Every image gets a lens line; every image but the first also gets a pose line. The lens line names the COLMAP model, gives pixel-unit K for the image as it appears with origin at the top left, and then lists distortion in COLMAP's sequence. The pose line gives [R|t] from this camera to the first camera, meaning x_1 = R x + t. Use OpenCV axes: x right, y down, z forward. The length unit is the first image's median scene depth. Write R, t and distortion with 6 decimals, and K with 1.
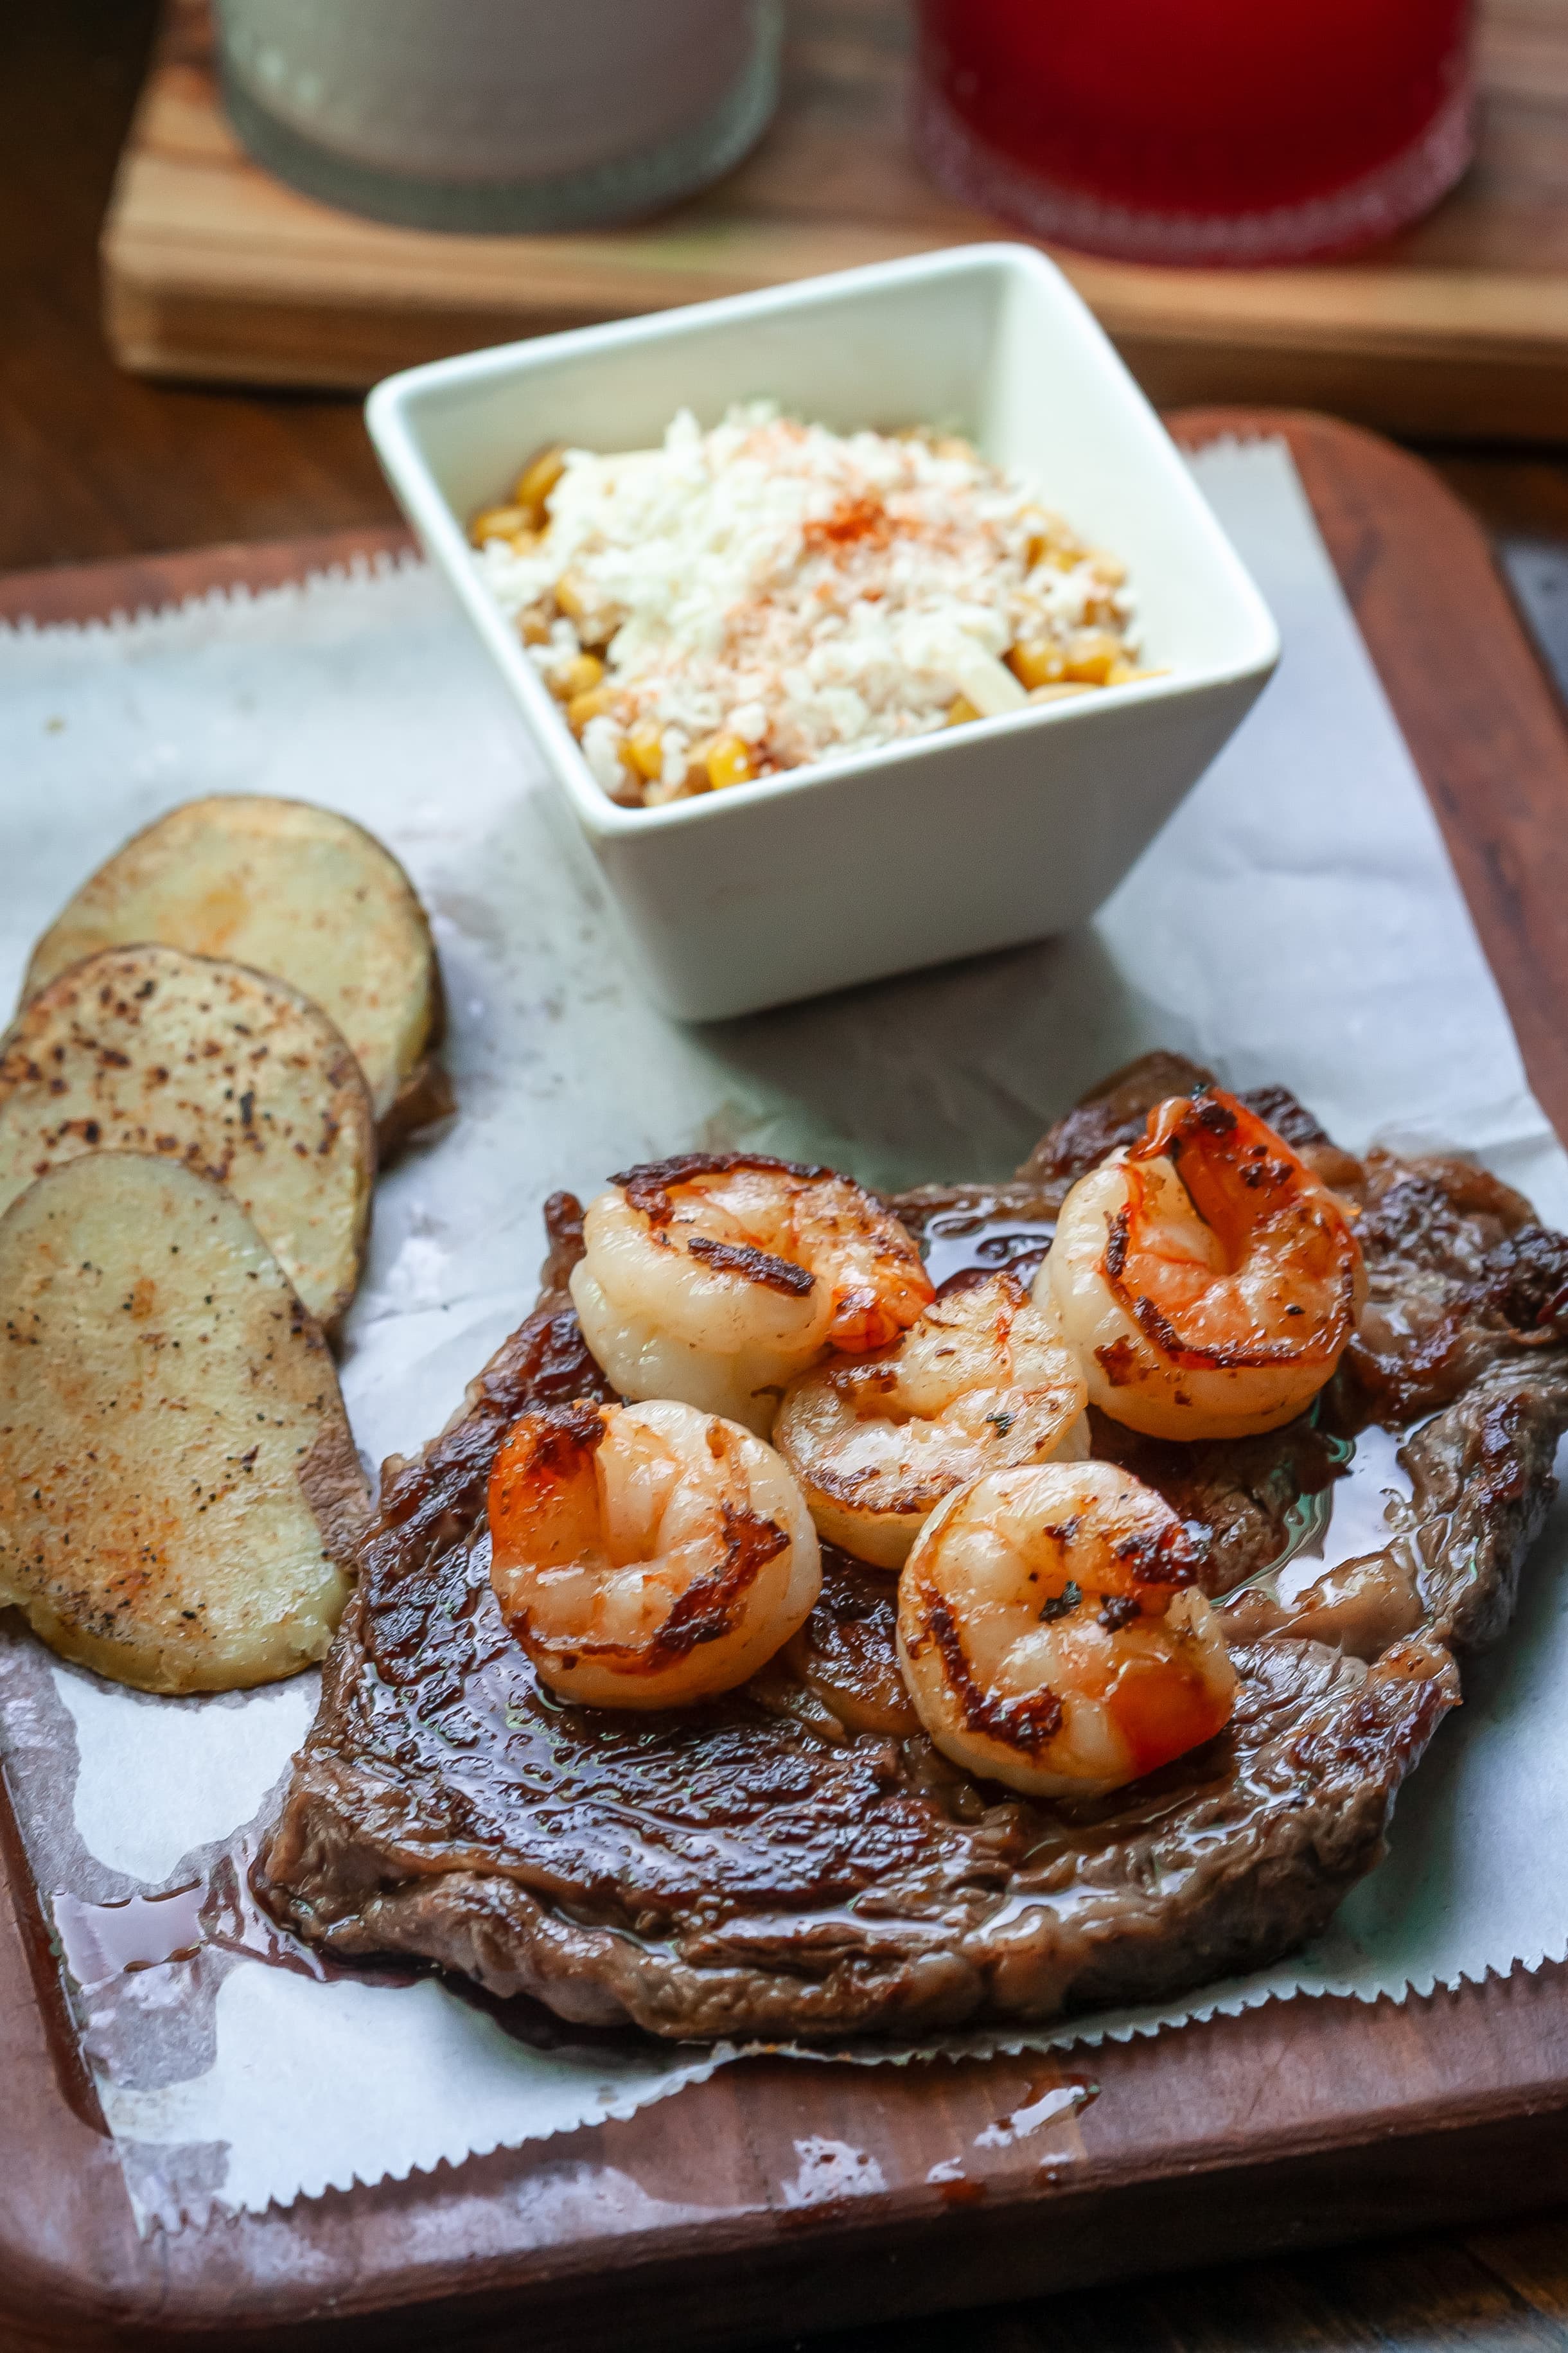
lens RADIAL K [[10212.3, 0, 786.0], [0, 10212.3, 1159.2], [0, 0, 1]] dist [0.038231, 0.000000]
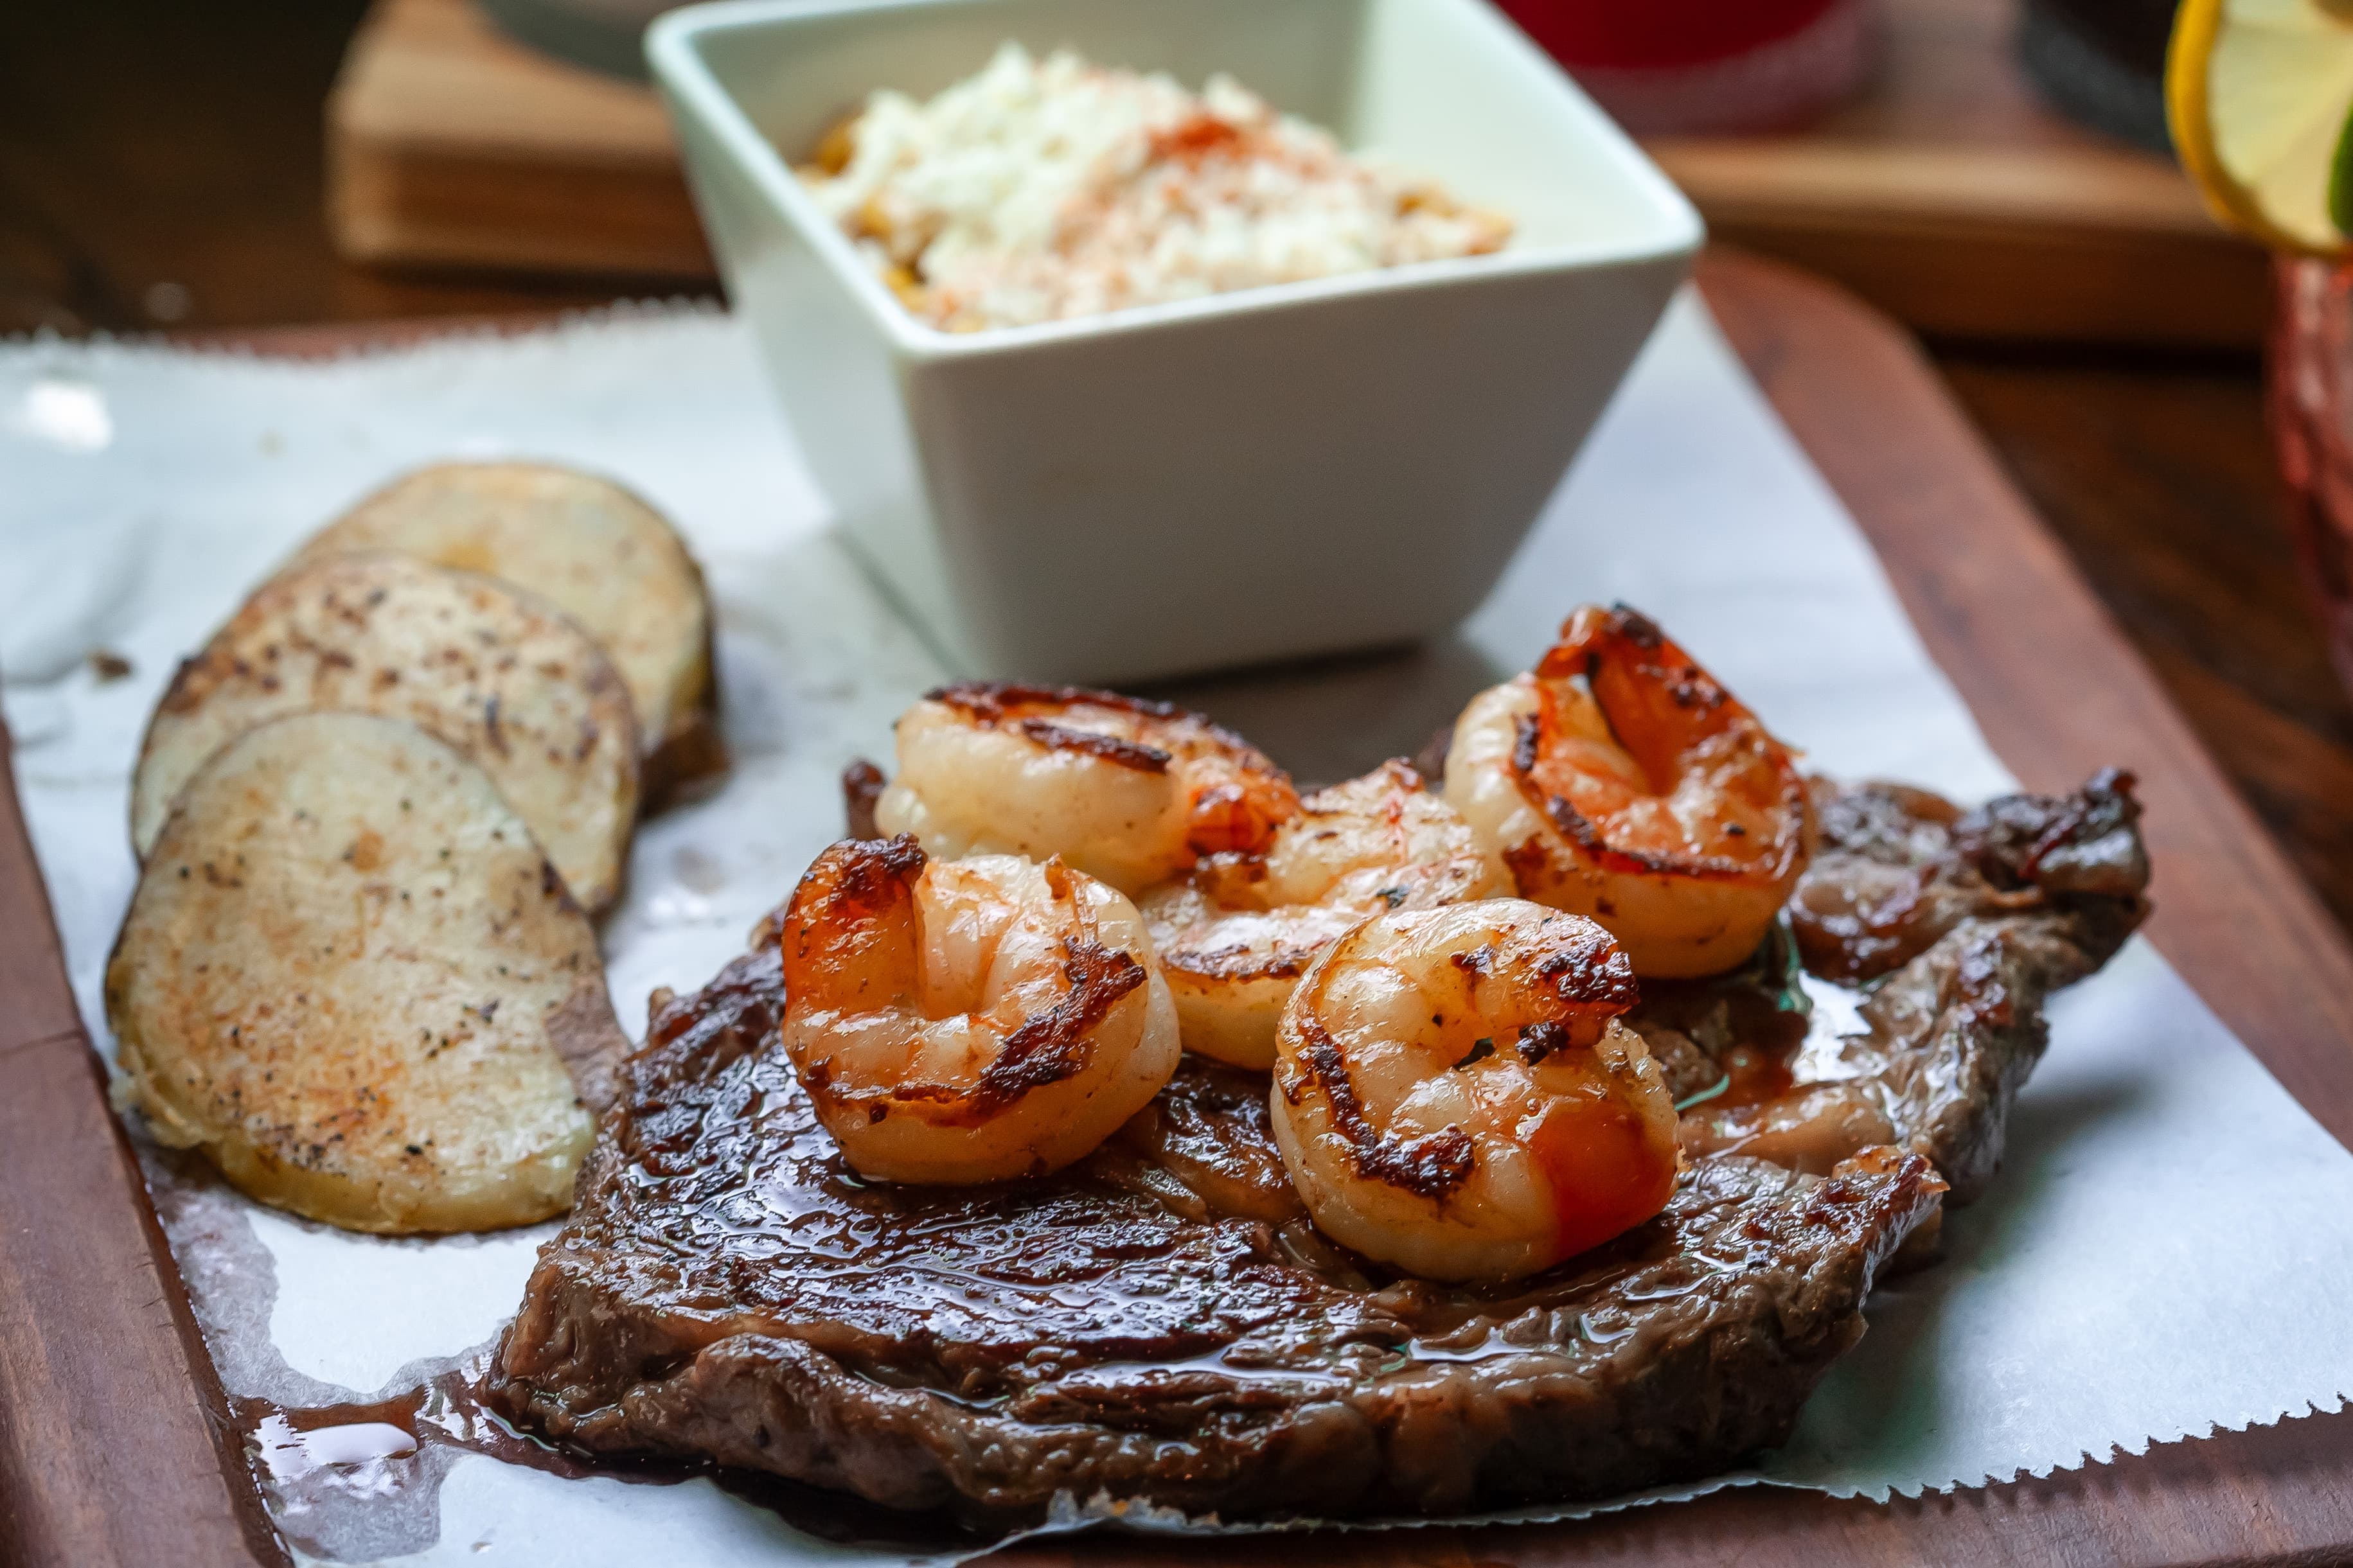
lens RADIAL K [[10212.3, 0, 1171.8], [0, 10212.3, 791.2], [0, 0, 1]] dist [0.038231, 0.000000]
pose [[0.999360, 0.022026, 0.028173, -0.020835], [-0.013246, 0.959764, -0.280496, 0.250748], [-0.033218, 0.279943, 0.959442, 0.189864]]
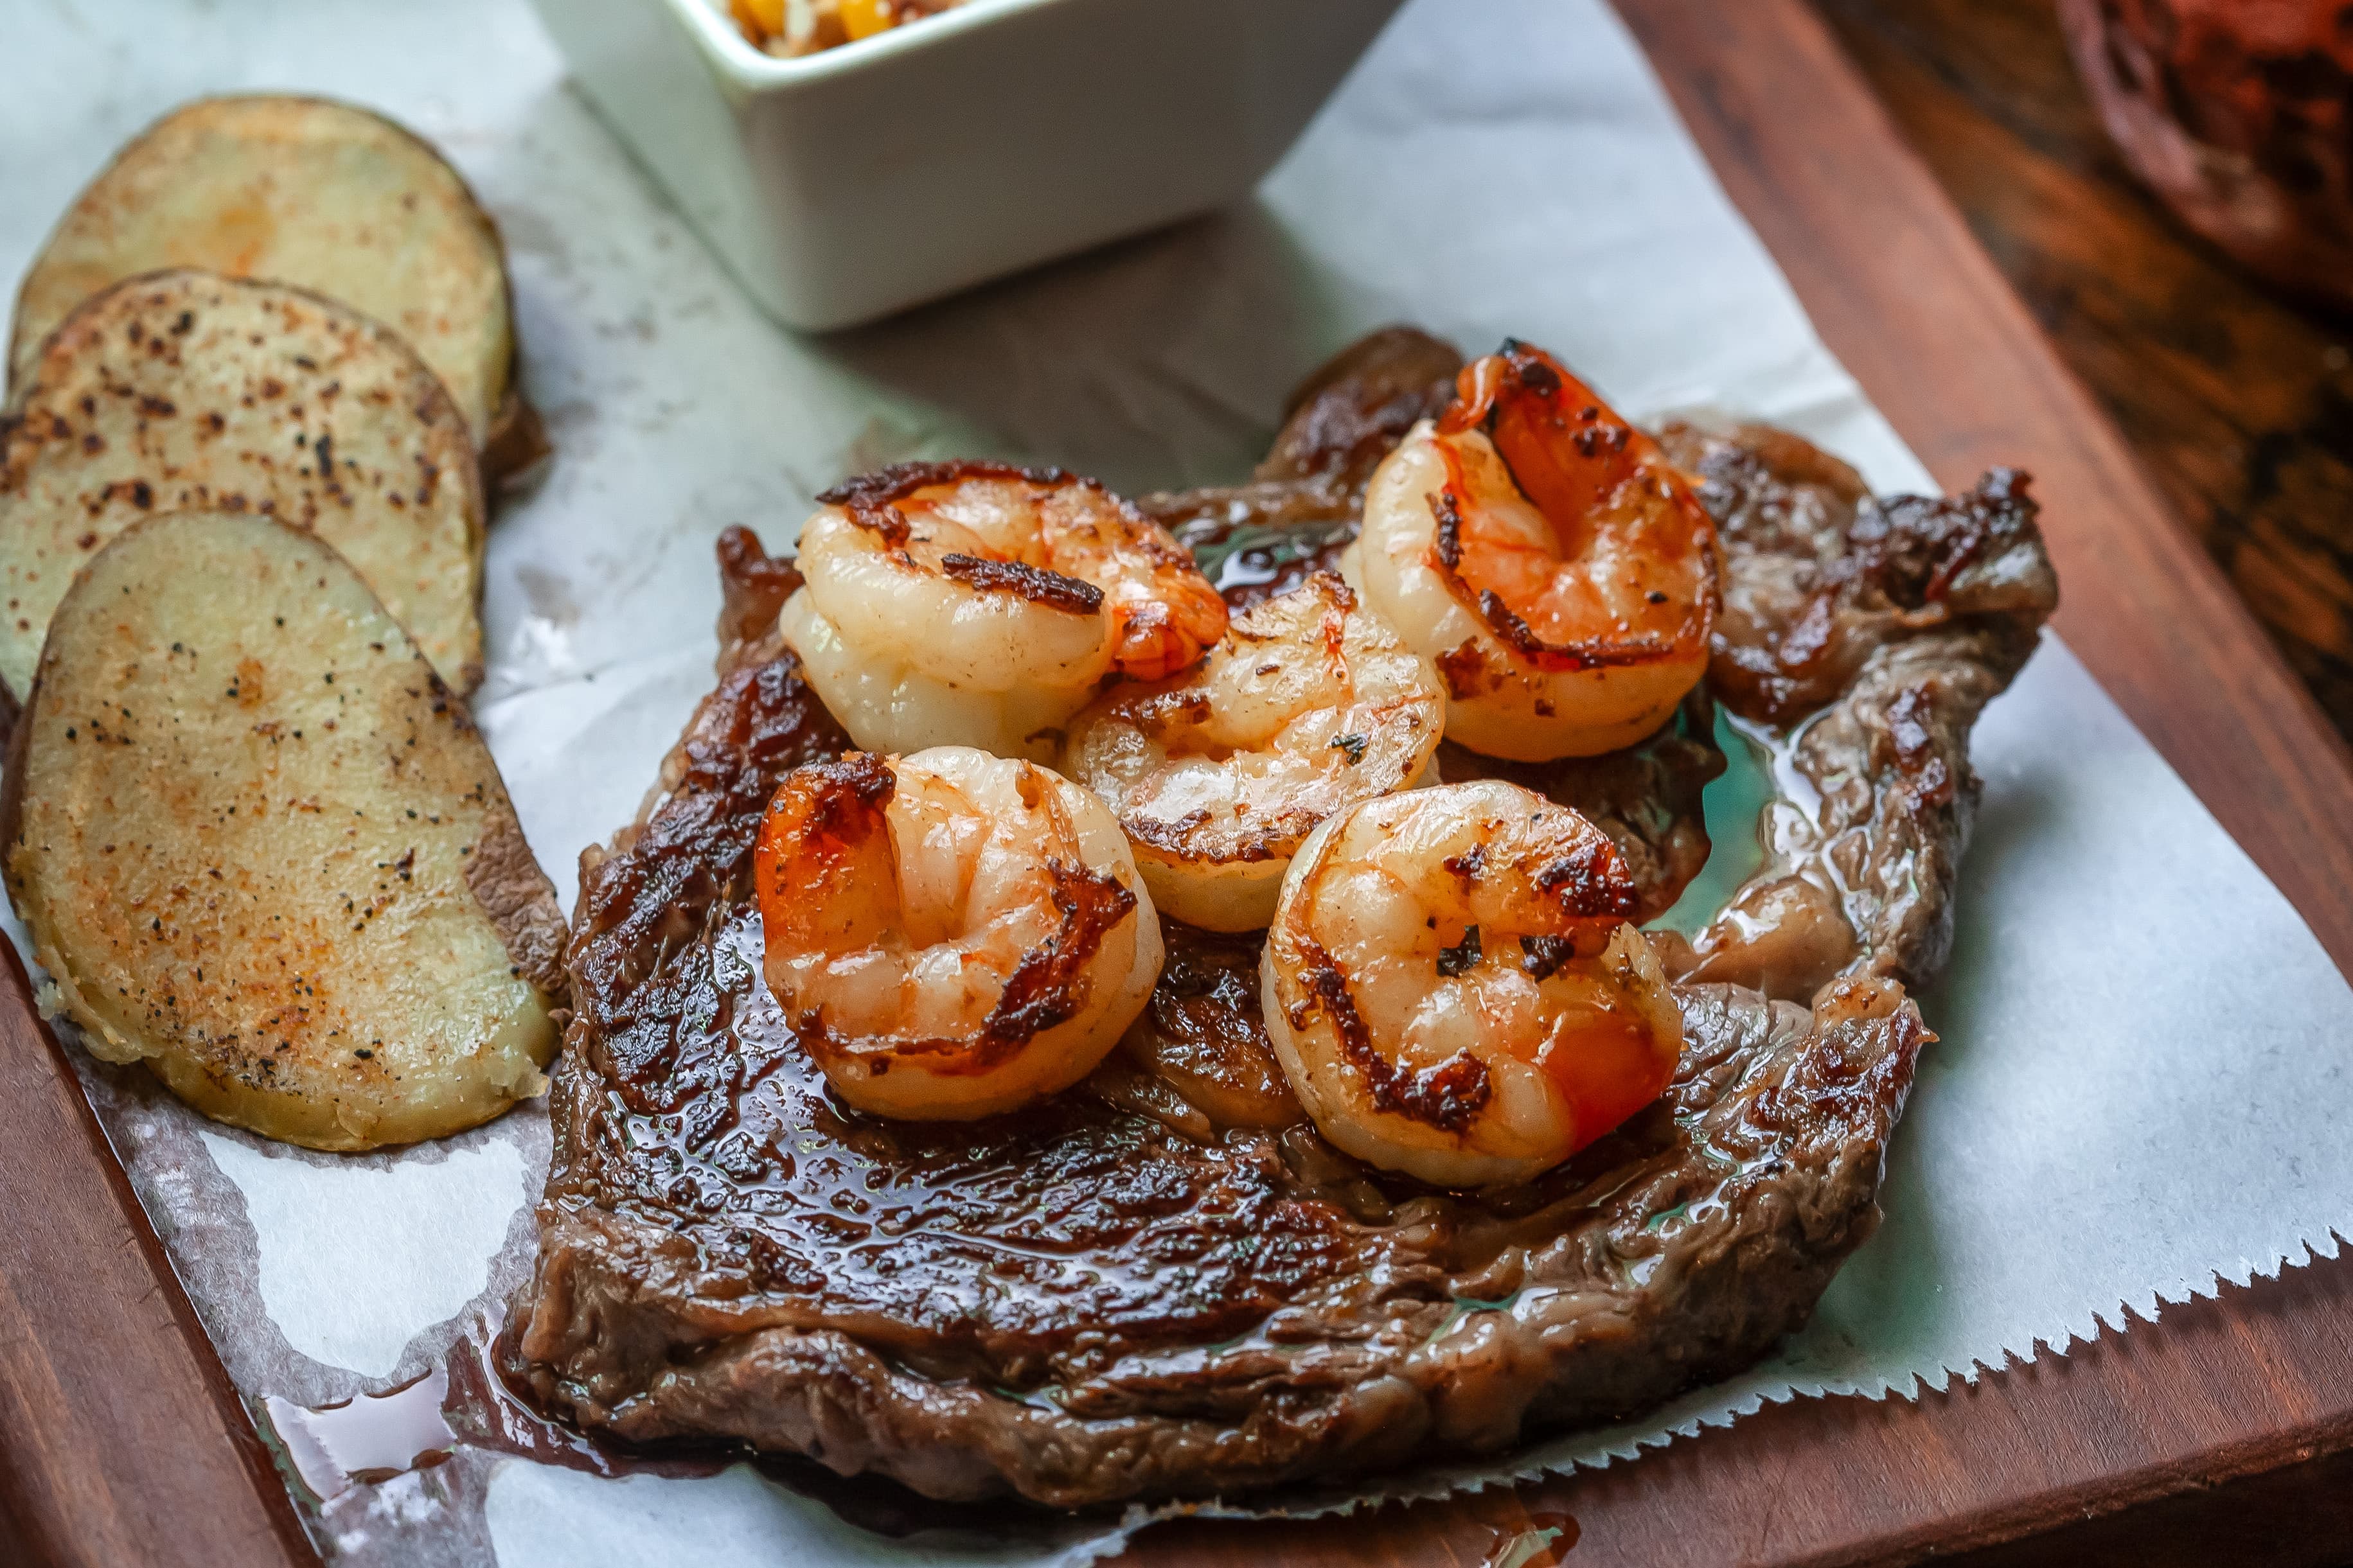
lens RADIAL K [[10212.3, 0, 1171.1], [0, 10212.3, 794.5], [0, 0, 1]] dist [0.038231, 0.000000]
pose [[0.984605, -0.066751, 0.161549, -0.126149], [0.068065, 0.997677, -0.002611, 0.030485], [-0.161000, 0.013567, 0.986861, 0.182138]]
